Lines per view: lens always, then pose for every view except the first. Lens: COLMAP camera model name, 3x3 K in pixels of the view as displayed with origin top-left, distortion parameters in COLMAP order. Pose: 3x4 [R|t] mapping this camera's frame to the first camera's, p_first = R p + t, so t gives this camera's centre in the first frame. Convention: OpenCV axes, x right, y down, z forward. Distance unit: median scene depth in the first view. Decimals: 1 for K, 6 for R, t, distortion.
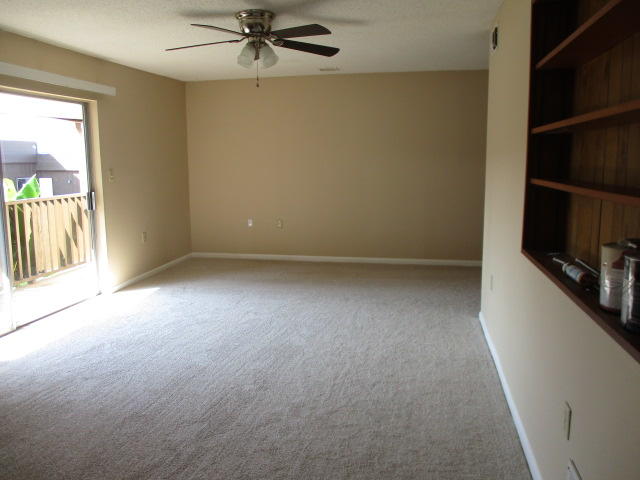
lens RADIAL K [[536.3, 0, 333.1], [0, 536.3, 238.1], [0, 0, 1]] dist [-0.033617, 0.015253]
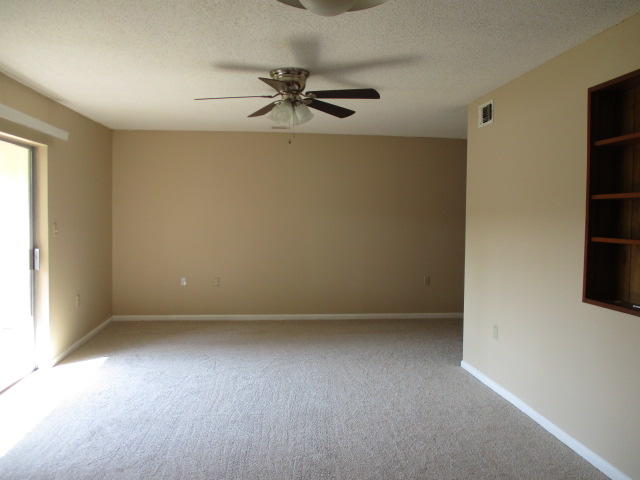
lens RADIAL K [[536.3, 0, 333.1], [0, 536.3, 238.1], [0, 0, 1]] dist [-0.033617, 0.015253]
pose [[0.951417, 0.004734, 0.307870, -0.303843], [0.027015, 0.994743, -0.098780, -0.006978], [-0.306719, 0.102298, 0.946287, 0.045357]]
